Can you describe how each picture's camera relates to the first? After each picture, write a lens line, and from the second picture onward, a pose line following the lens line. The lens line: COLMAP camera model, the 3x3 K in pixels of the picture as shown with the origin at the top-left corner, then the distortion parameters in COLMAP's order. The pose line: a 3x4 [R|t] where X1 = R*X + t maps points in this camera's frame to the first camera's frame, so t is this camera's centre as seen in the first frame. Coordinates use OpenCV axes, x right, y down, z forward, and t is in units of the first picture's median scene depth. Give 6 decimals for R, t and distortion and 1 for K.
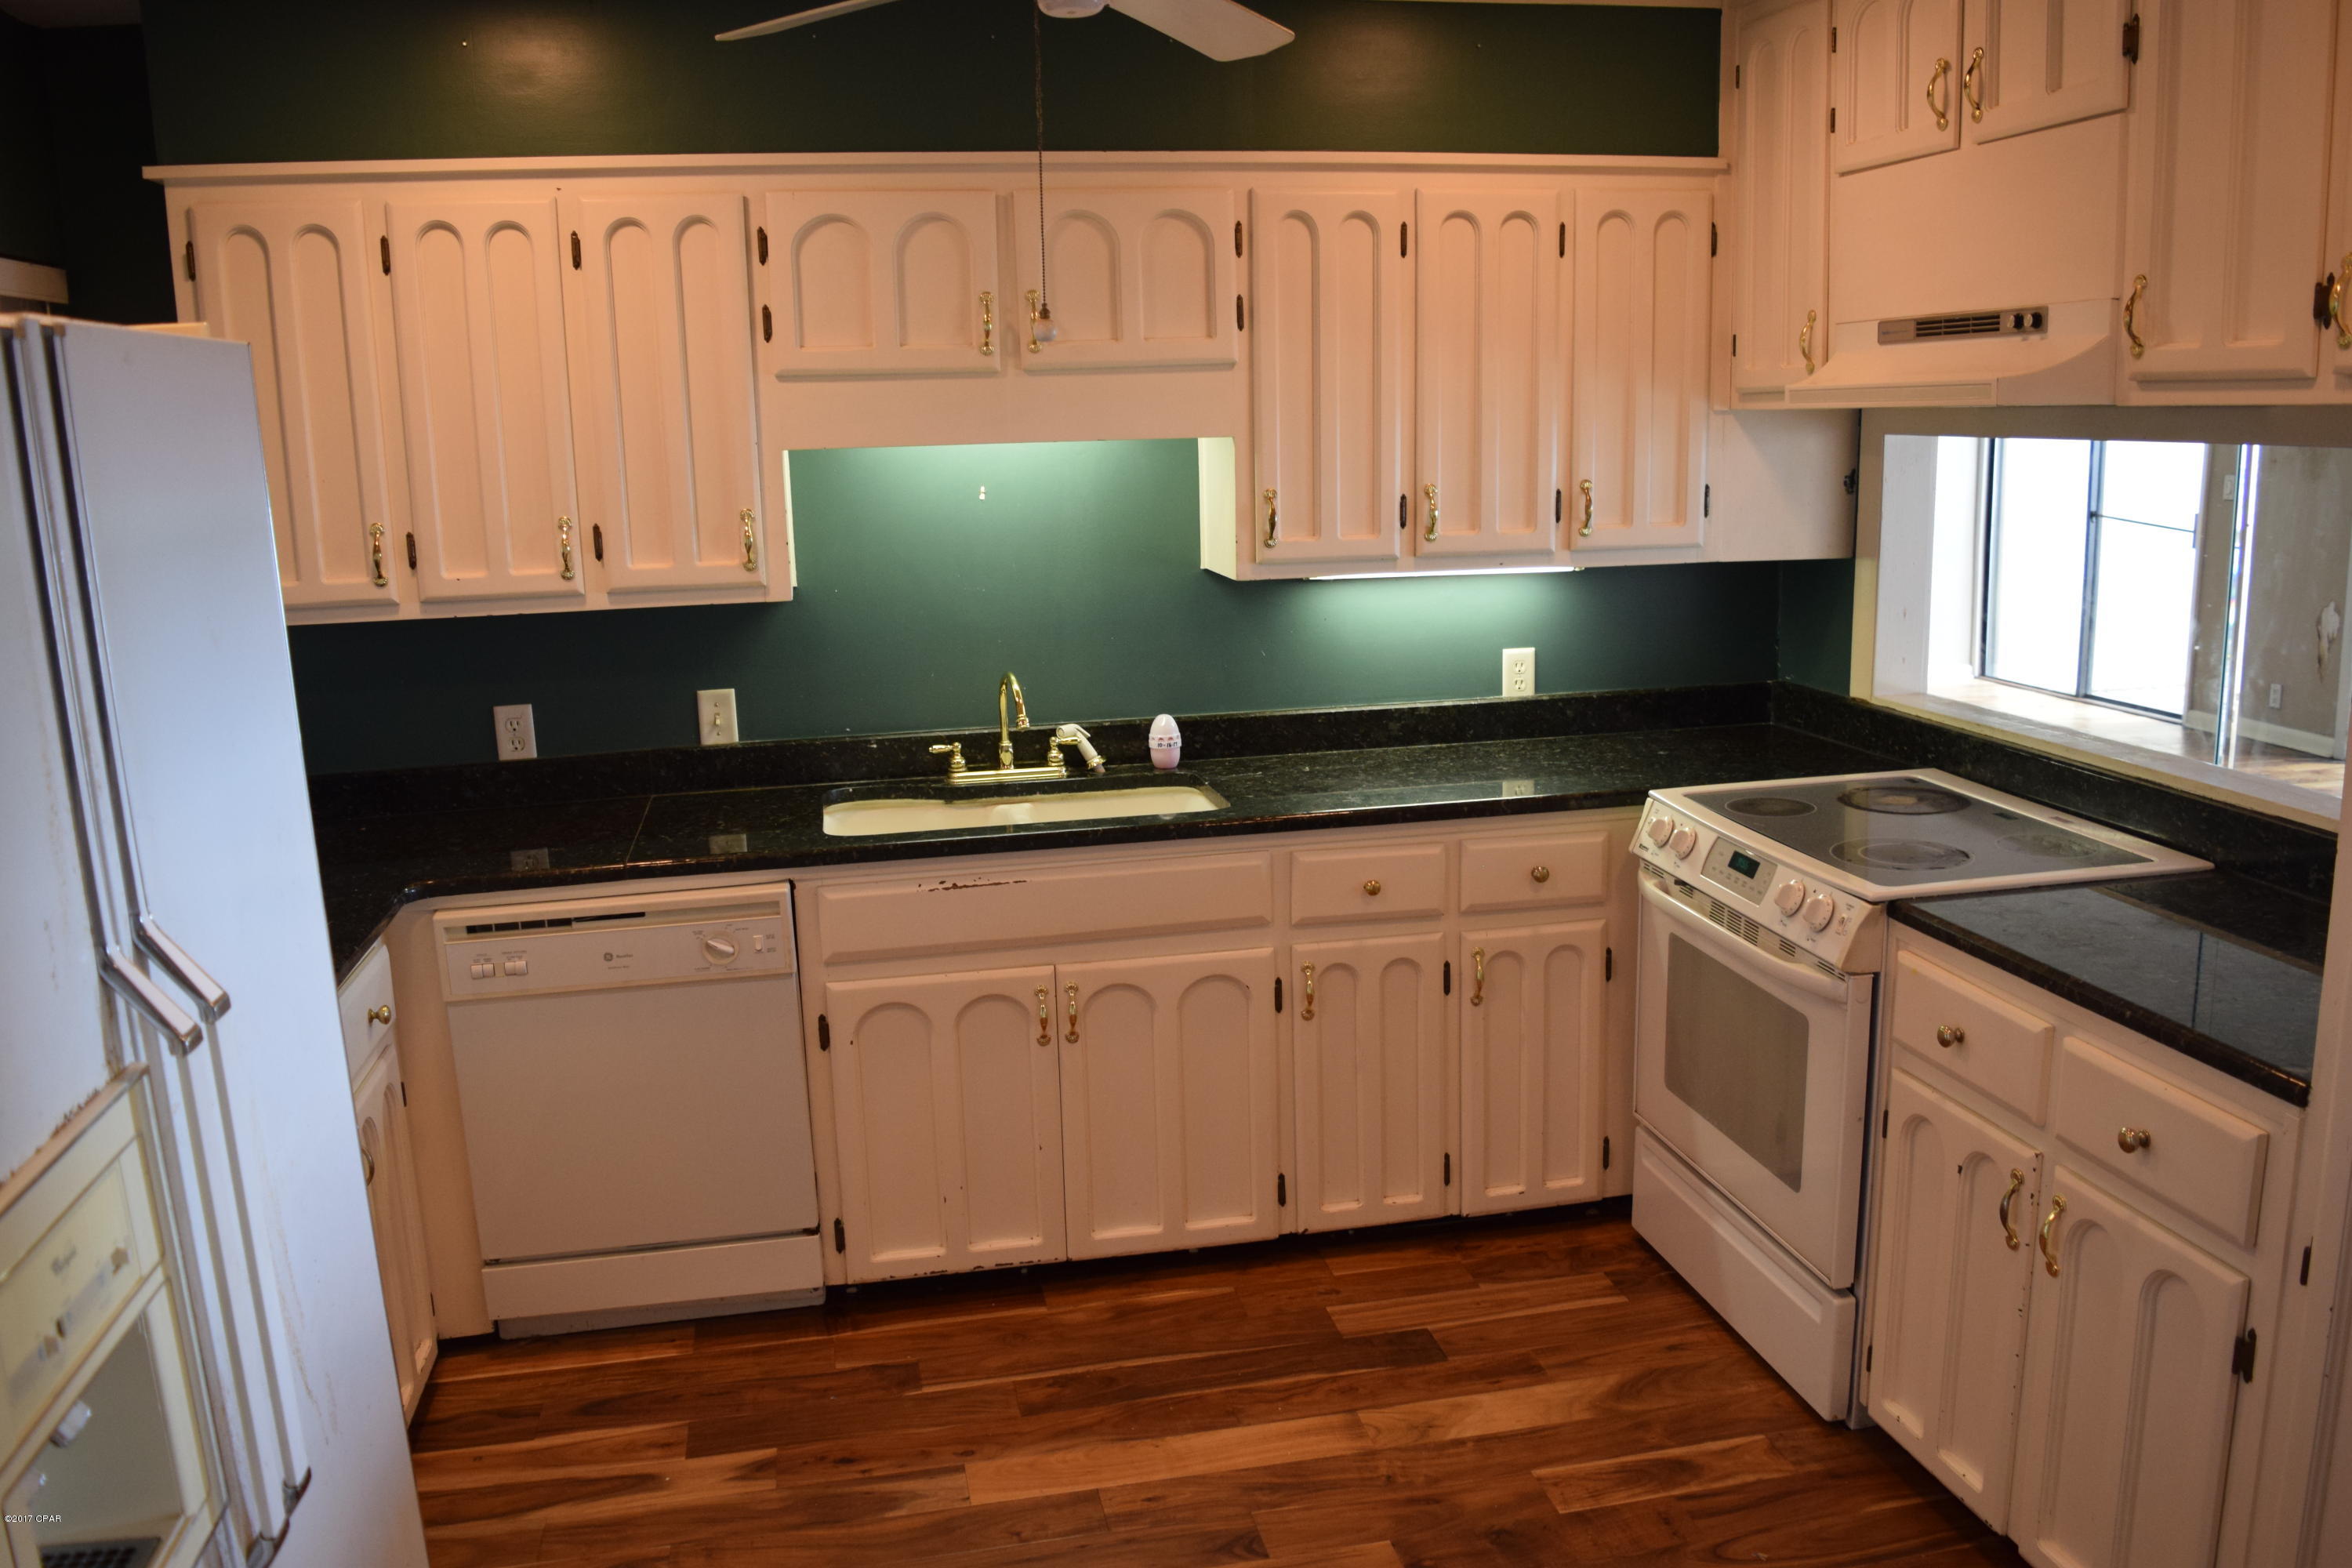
lens RADIAL K [[1850.7, 0, 1176.0], [0, 1850.7, 784.0], [0, 0, 1]] dist [-0.109958, 0.043911]
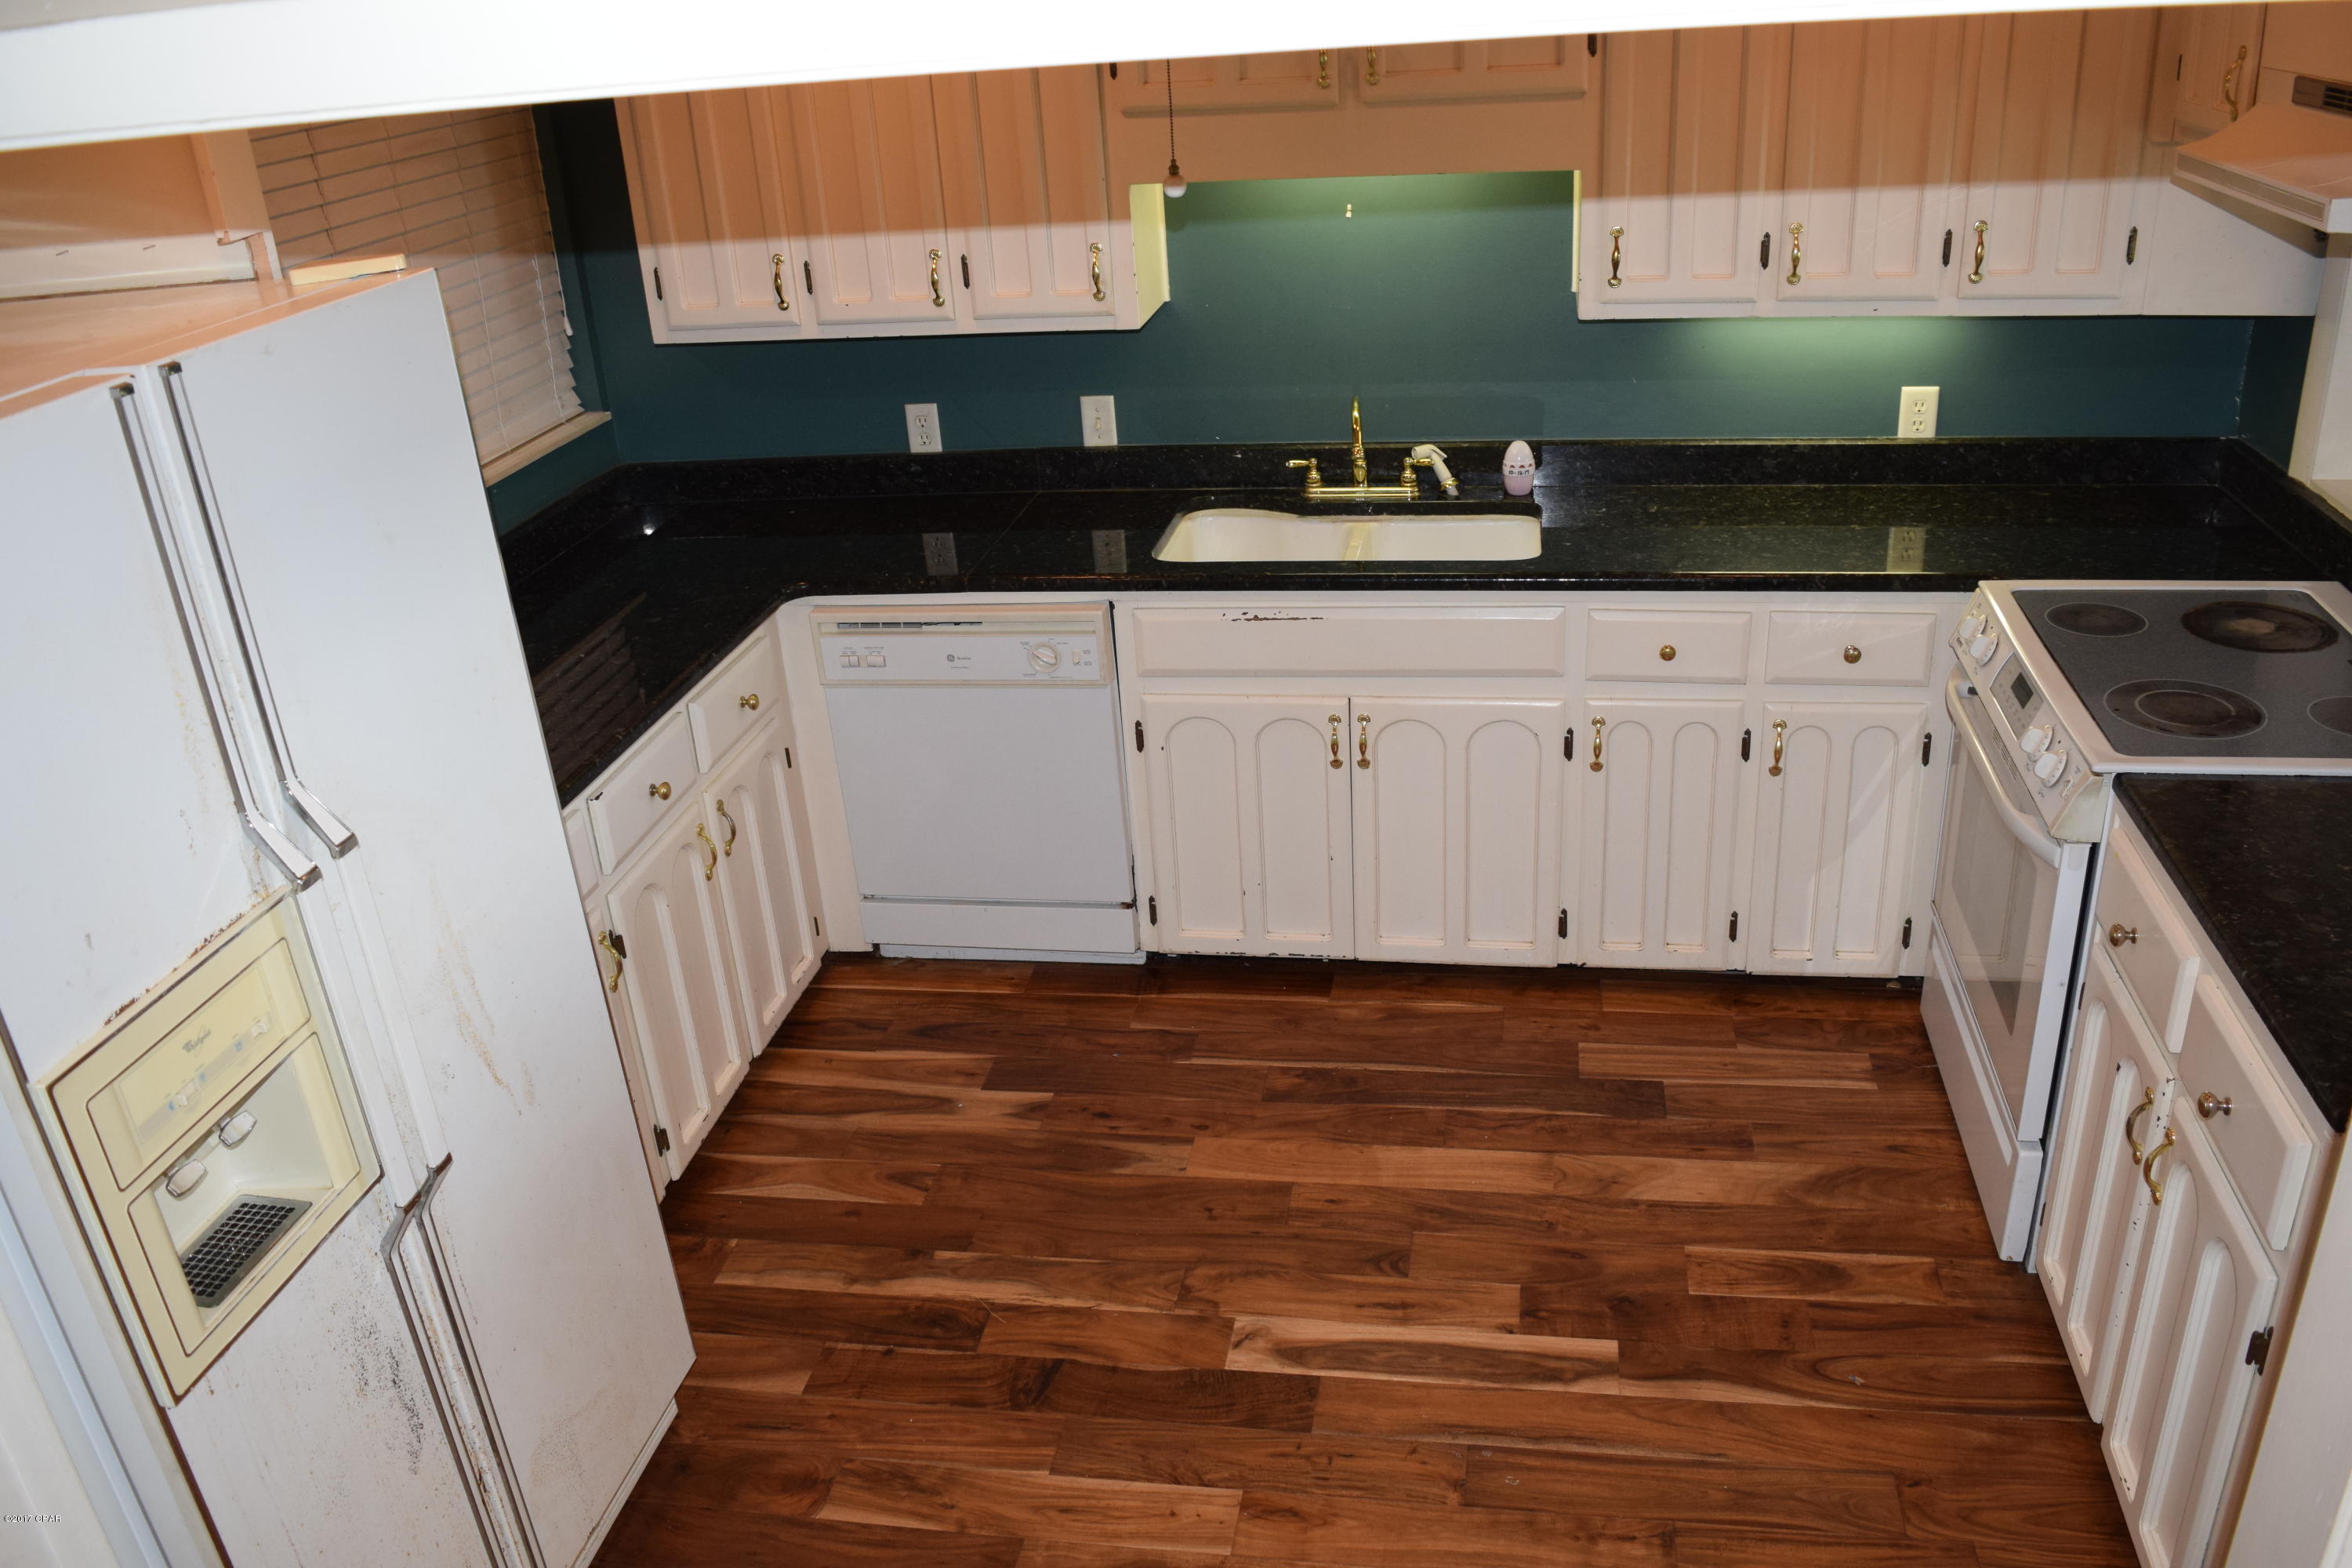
lens RADIAL K [[1850.7, 0, 1176.0], [0, 1850.7, 784.0], [0, 0, 1]] dist [-0.109958, 0.043911]
pose [[0.930791, 0.124427, -0.343725, 0.220031], [-0.035783, 0.966785, 0.253075, -0.122408], [0.363797, -0.223260, 0.904326, -0.006293]]
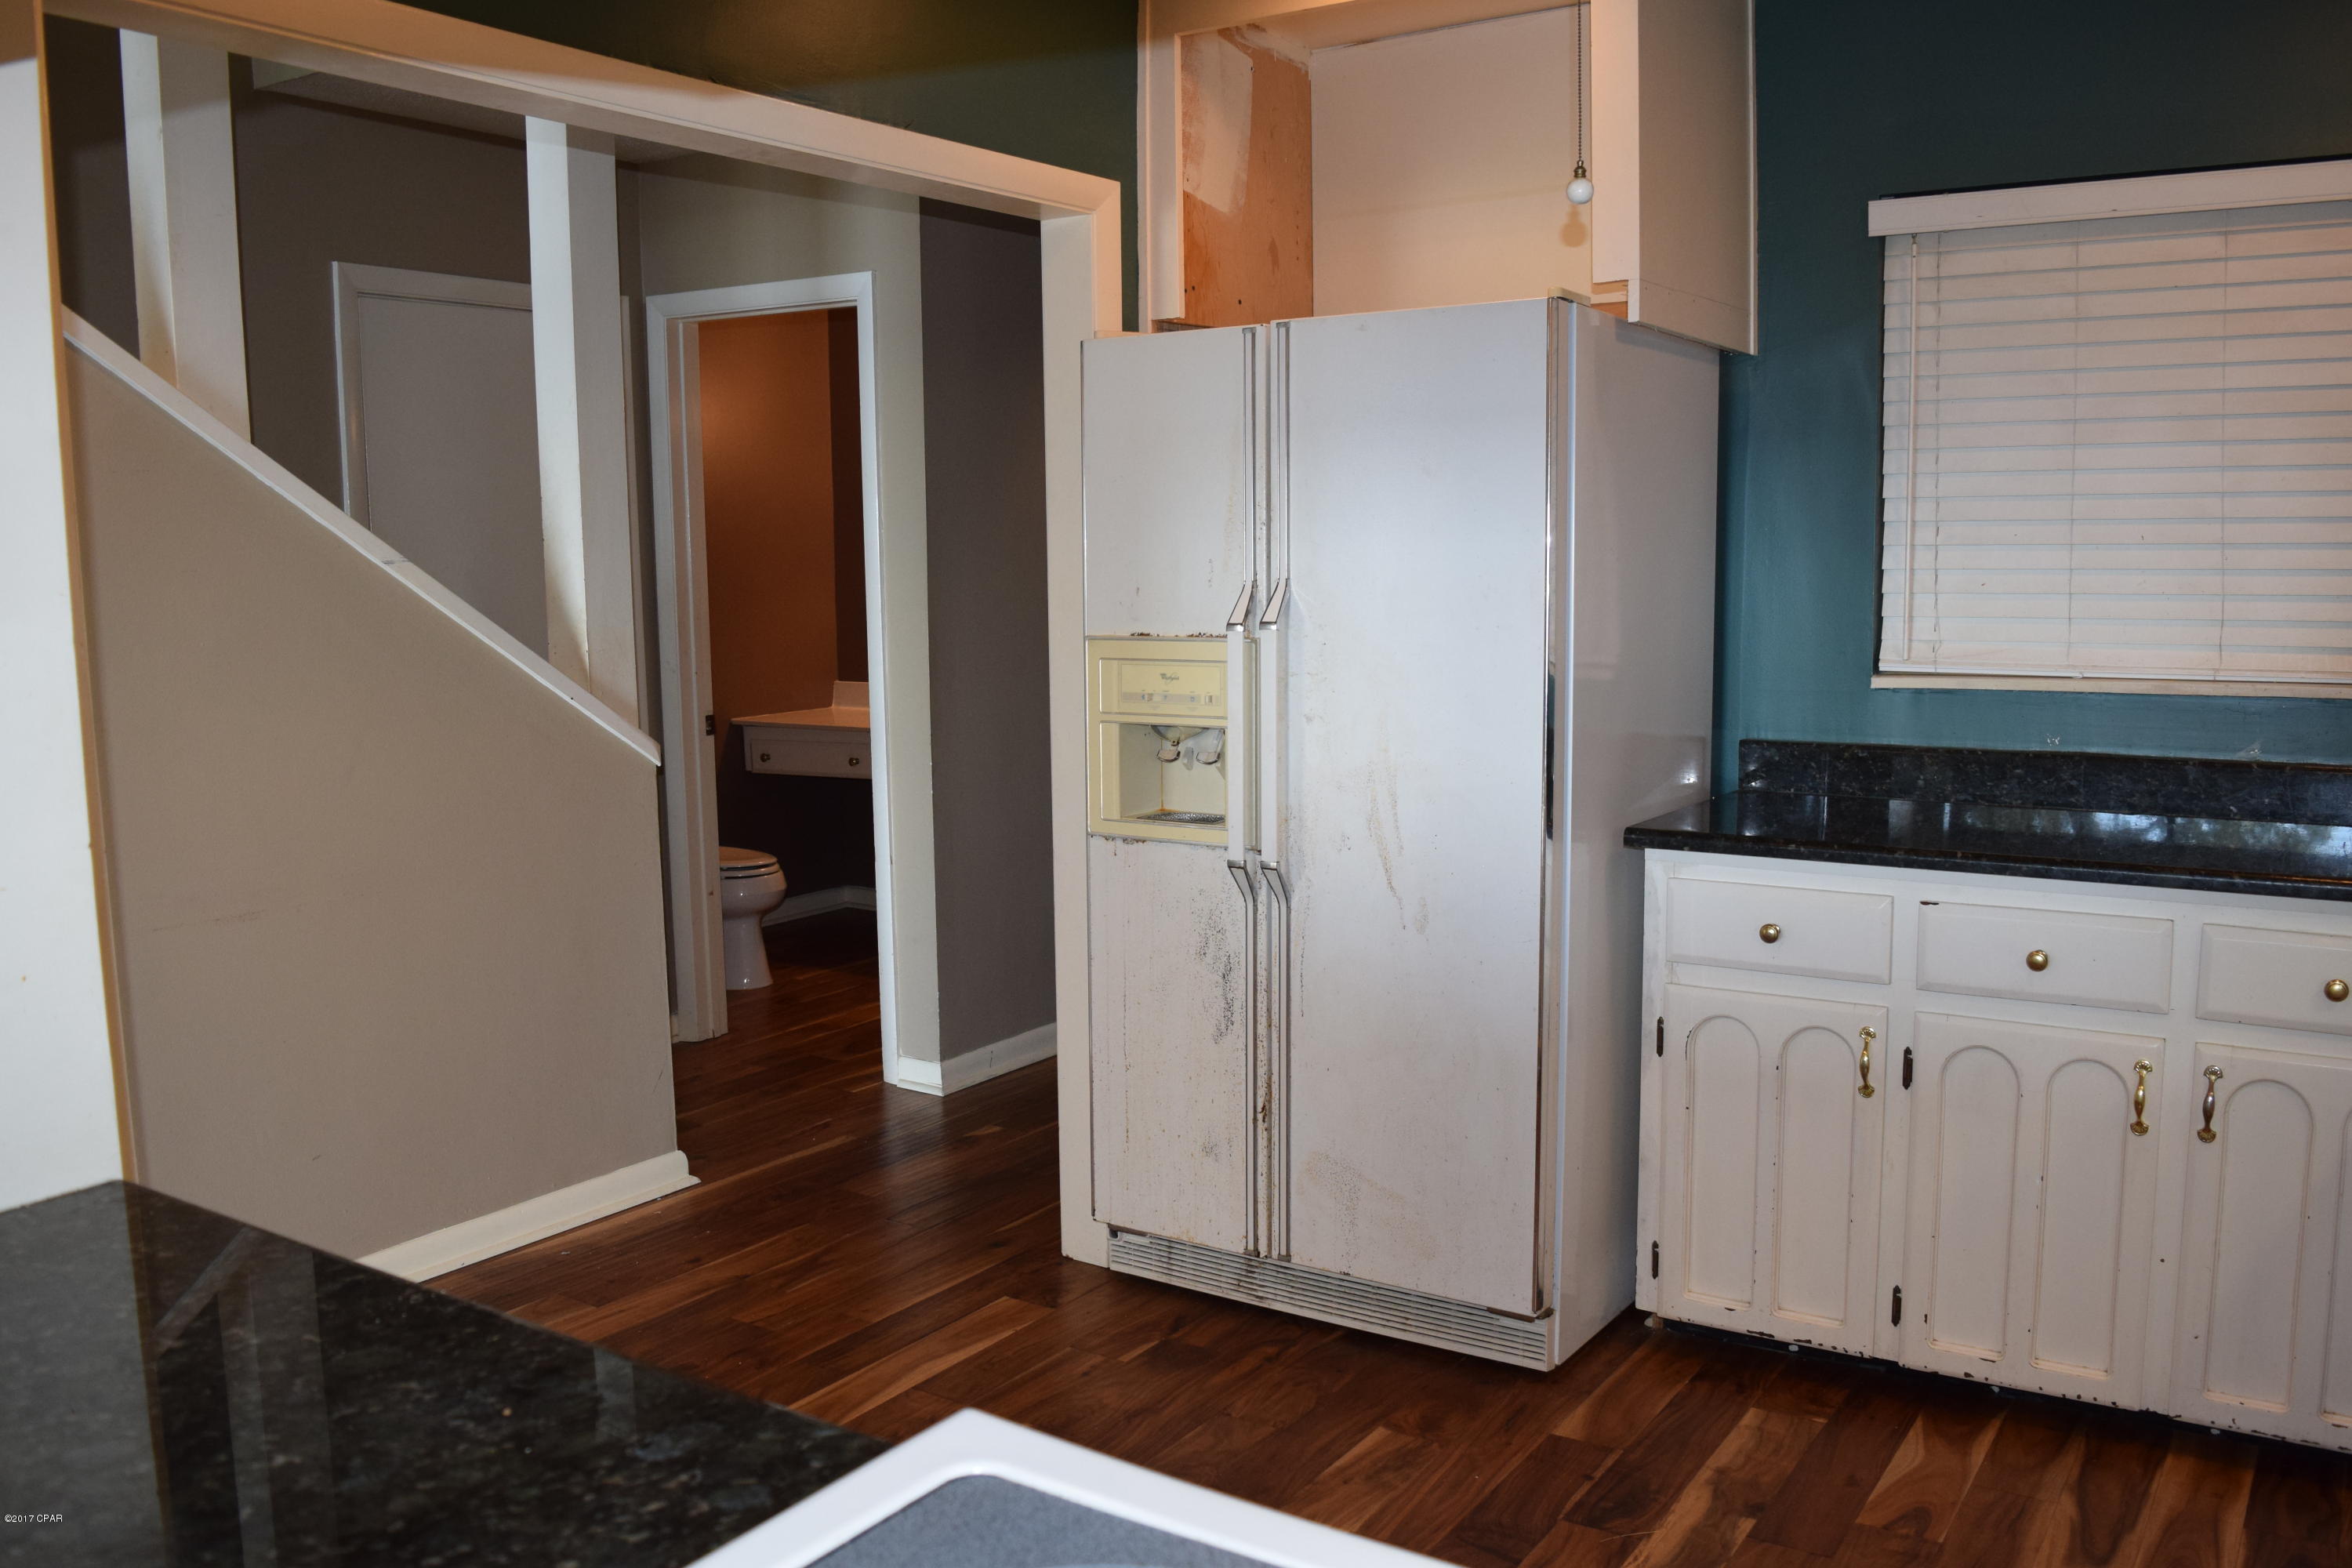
lens RADIAL K [[1850.7, 0, 1176.0], [0, 1850.7, 784.0], [0, 0, 1]] dist [-0.109958, 0.043911]
pose [[-0.700457, 0.123117, -0.702995, 0.486443], [-0.110483, 0.954429, 0.277235, -0.127832], [0.705091, 0.271860, -0.654934, 1.017677]]
